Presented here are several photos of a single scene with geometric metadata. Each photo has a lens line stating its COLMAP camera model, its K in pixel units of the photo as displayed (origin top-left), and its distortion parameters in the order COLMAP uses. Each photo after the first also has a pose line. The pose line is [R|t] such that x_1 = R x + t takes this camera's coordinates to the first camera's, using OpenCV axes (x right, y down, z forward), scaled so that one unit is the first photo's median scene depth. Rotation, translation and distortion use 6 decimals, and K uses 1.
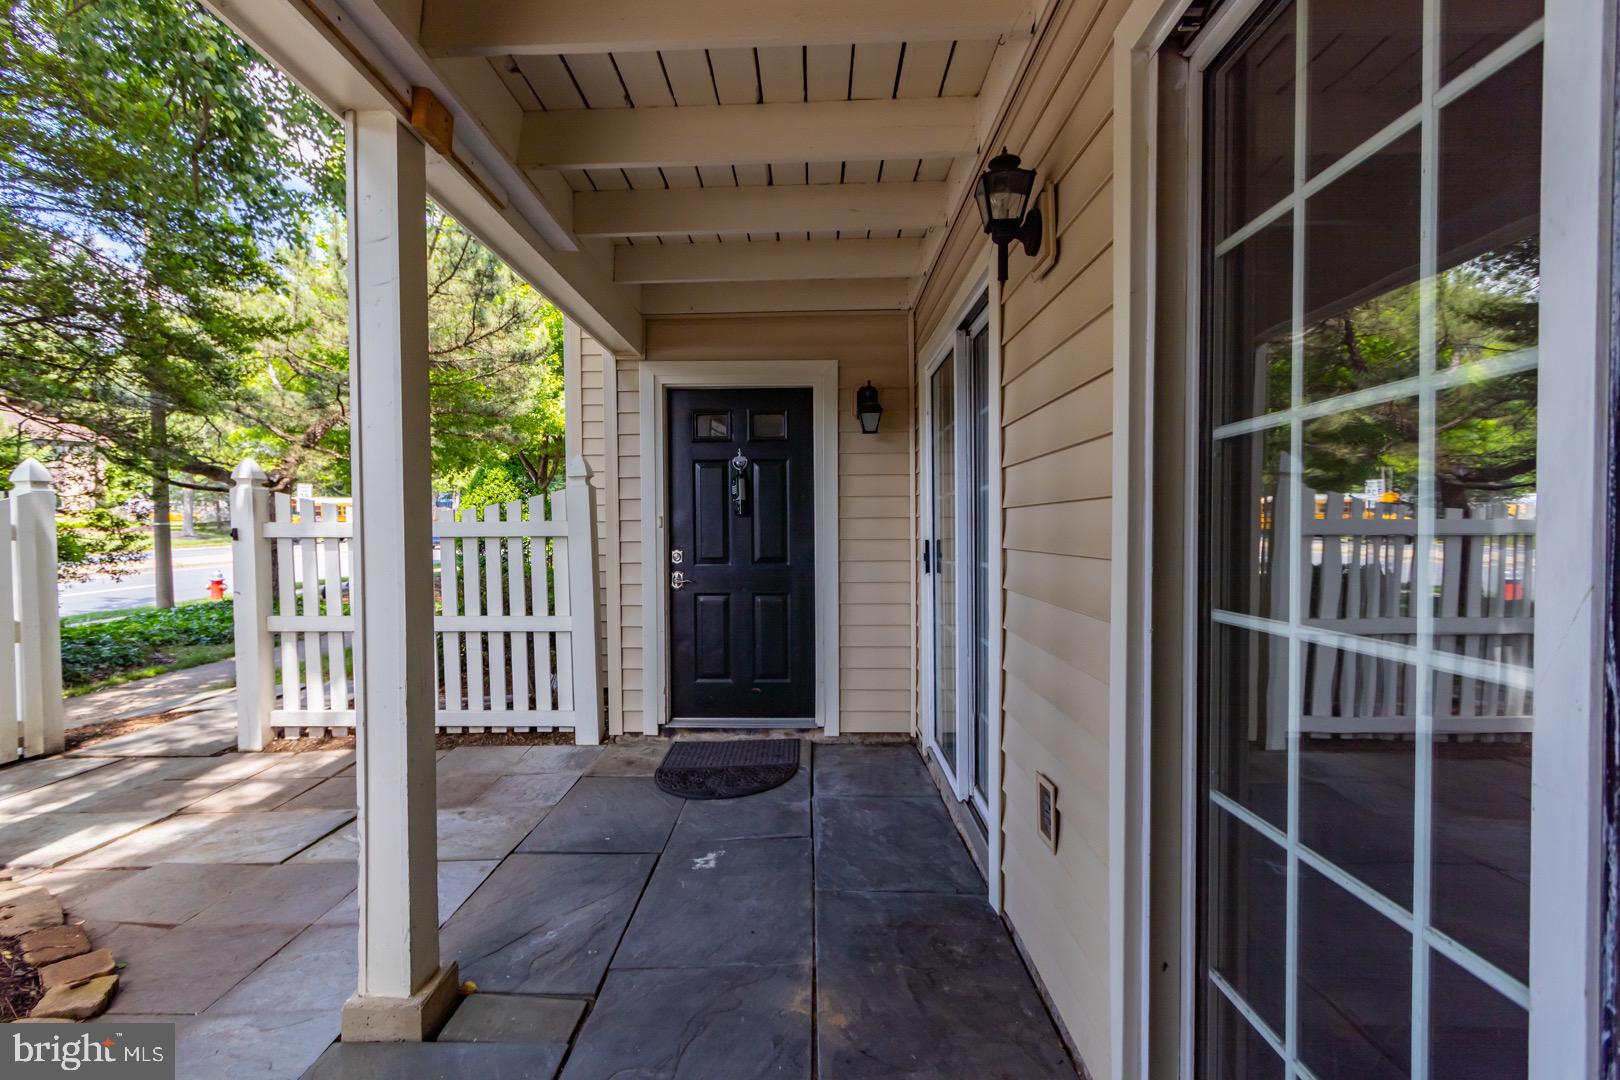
lens RADIAL K [[756.7, 0, 808.7], [0, 756.7, 542.5], [0, 0, 1]] dist [0.011688, -0.005852]
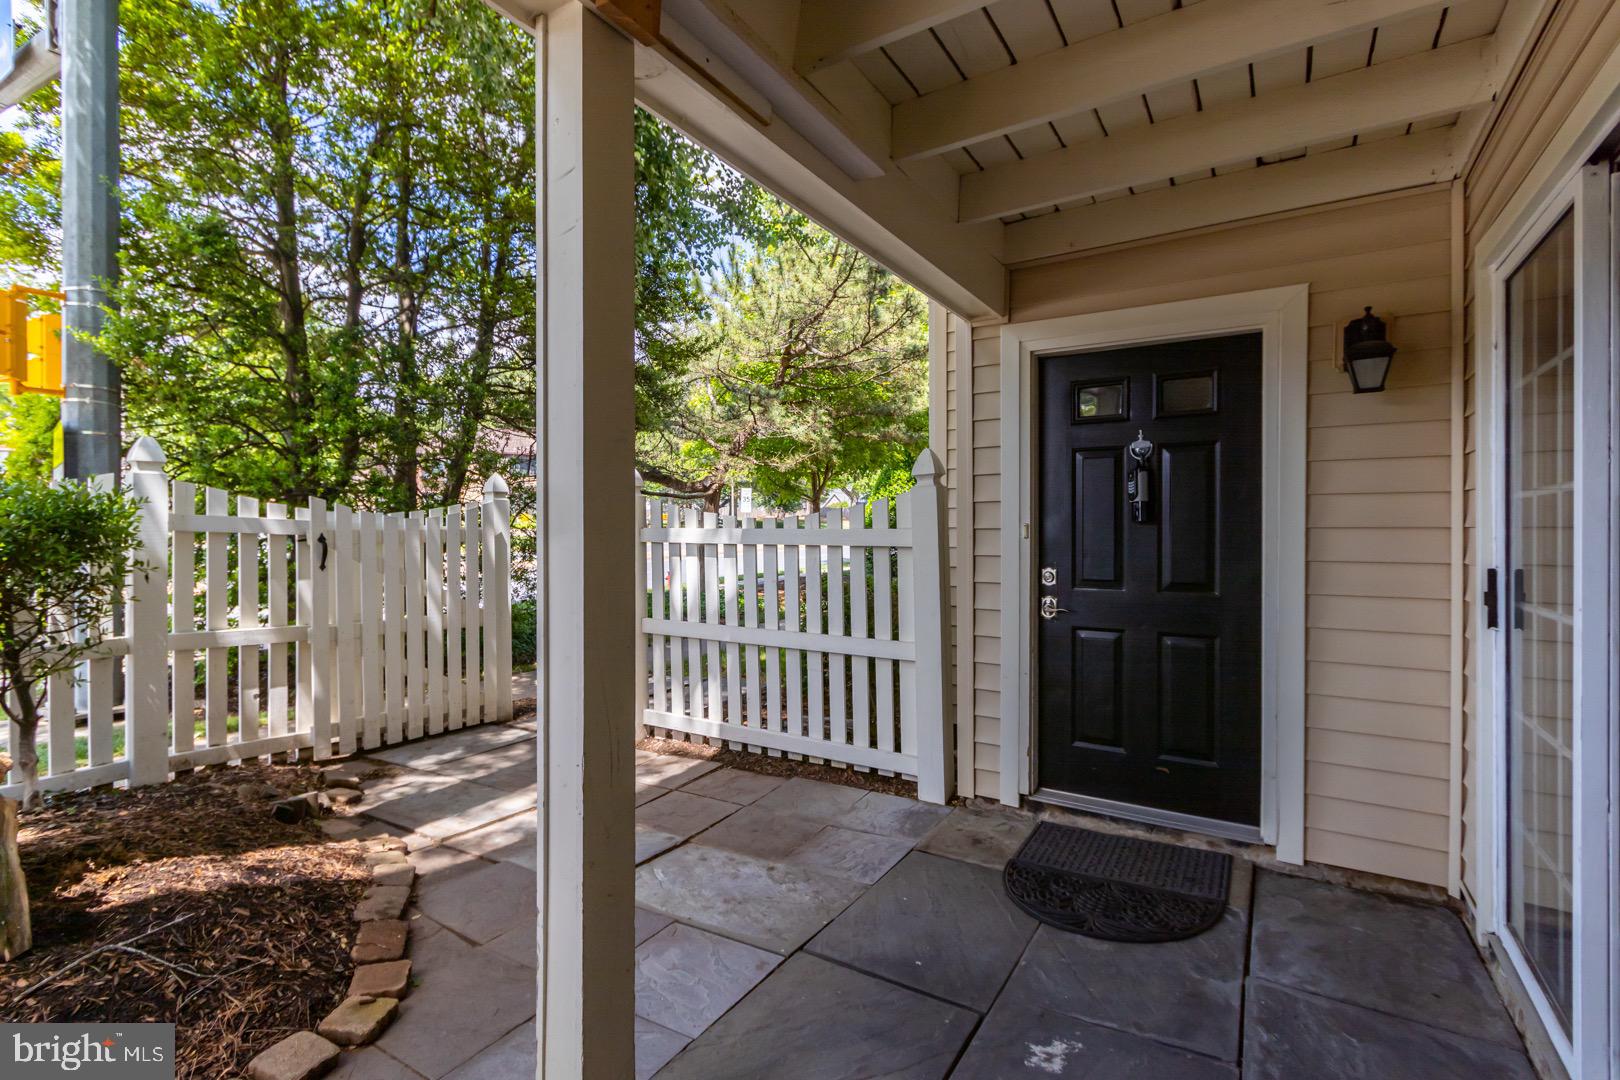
lens RADIAL K [[756.7, 0, 796.8], [0, 756.7, 530.8], [0, 0, 1]] dist [0.011688, -0.005852]
pose [[0.844954, 0.011169, -0.534722, 0.019247], [-0.017824, 0.999815, -0.007280, -0.017665], [0.534542, 0.015682, 0.844997, 0.226067]]
